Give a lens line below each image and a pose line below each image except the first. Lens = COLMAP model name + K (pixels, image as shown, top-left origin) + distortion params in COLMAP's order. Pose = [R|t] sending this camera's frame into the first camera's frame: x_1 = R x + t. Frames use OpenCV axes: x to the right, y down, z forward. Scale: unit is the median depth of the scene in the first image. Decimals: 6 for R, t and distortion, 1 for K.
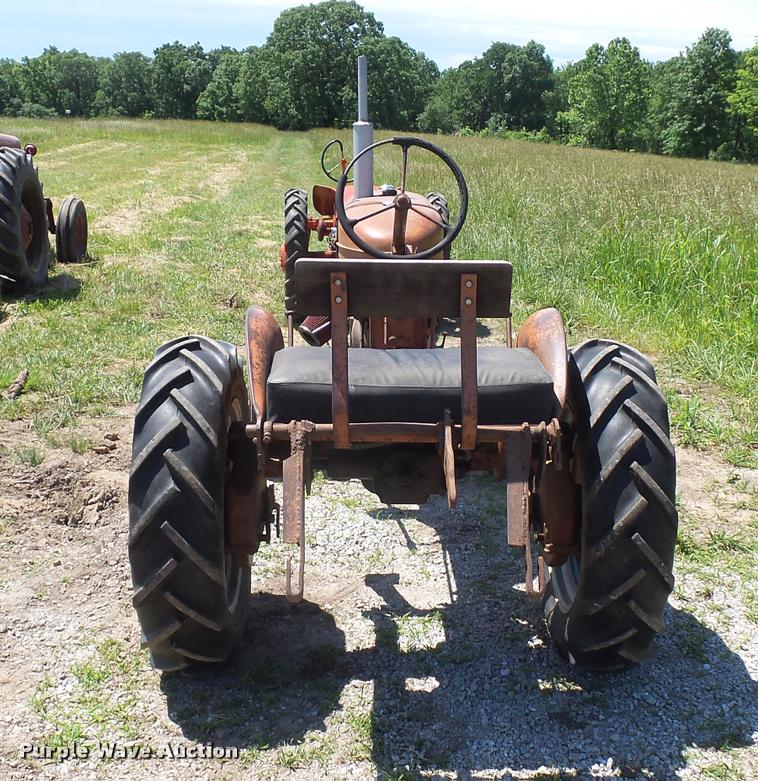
lens RADIAL K [[1073.1, 0, 402.9], [0, 1073.1, 432.5], [0, 0, 1]] dist [-0.011758, 0.052370]
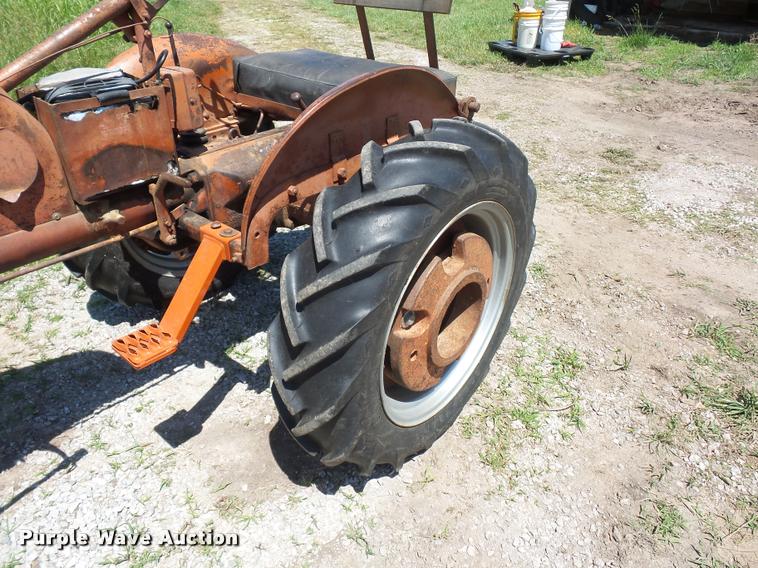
lens RADIAL K [[527.5, 0, 382.3], [0, 527.5, 286.6], [0, 0, 1]] dist [0.008708, -0.007811]
pose [[-0.748422, -0.379627, 0.543827, -0.446789], [0.161086, 0.691373, 0.704312, -0.297863], [-0.643363, 0.614725, -0.456286, 1.333517]]
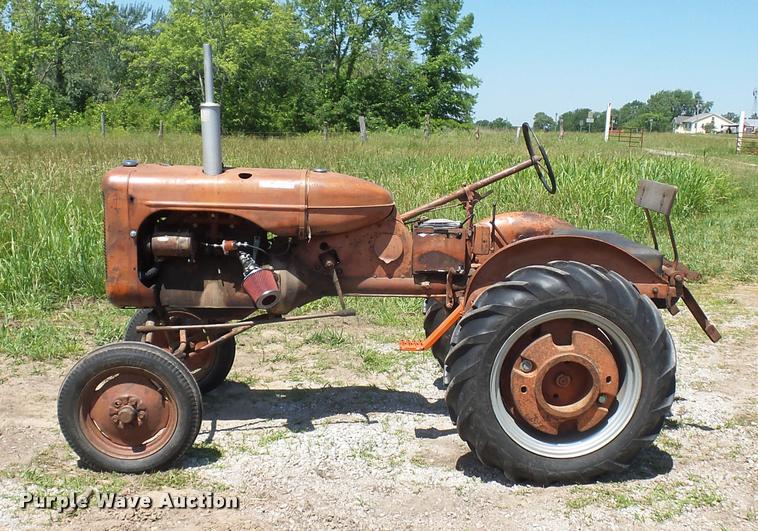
lens RADIAL K [[885.9, 0, 428.0], [0, 885.9, 293.7], [0, 0, 1]] dist [0.006711, 0.008317]
pose [[-0.047115, -0.218464, 0.974707, -1.439527], [0.249235, 0.942357, 0.223260, -0.378559], [-0.967296, 0.253450, 0.010050, 1.229910]]
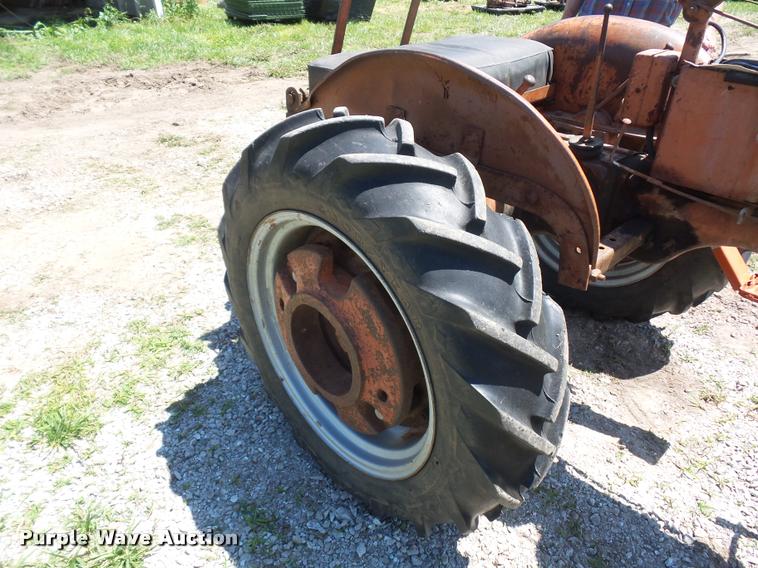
lens RADIAL K [[529.8, 0, 379.6], [0, 529.8, 286.0], [0, 0, 1]] dist [0.006240, -0.004214]
pose [[-0.752542, 0.340113, -0.563919, 0.419027], [-0.195012, 0.702812, 0.684124, -0.243508], [0.629008, 0.624803, -0.462569, 1.289820]]
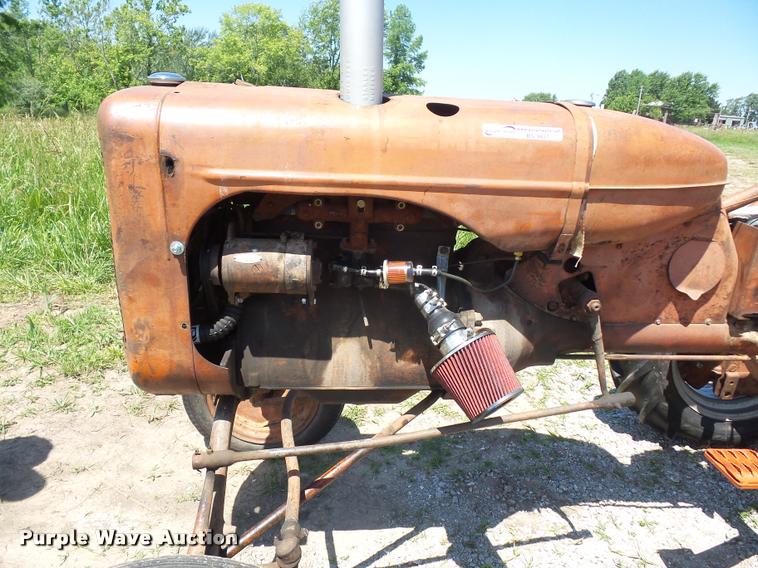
lens RADIAL K [[529.8, 0, 379.6], [0, 529.8, 286.0], [0, 0, 1]] dist [0.006240, -0.004214]
pose [[-0.043753, -0.339281, 0.939667, -0.422384], [0.238690, 0.909778, 0.339604, -0.337264], [-0.970110, 0.239148, 0.041177, 1.518981]]
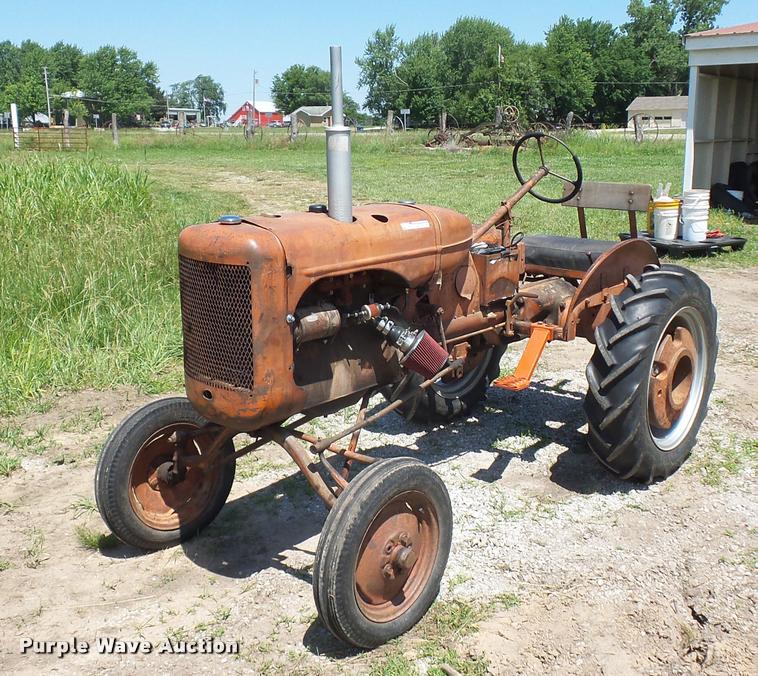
lens RADIAL K [[925.3, 0, 417.7], [0, 925.3, 337.3], [0, 0, 1]] dist [0.009672, 0.000477]
pose [[-0.756115, -0.168022, 0.632502, -0.821238], [0.174898, 0.879447, 0.442701, -0.669324], [-0.630635, 0.445357, -0.635576, 2.198035]]
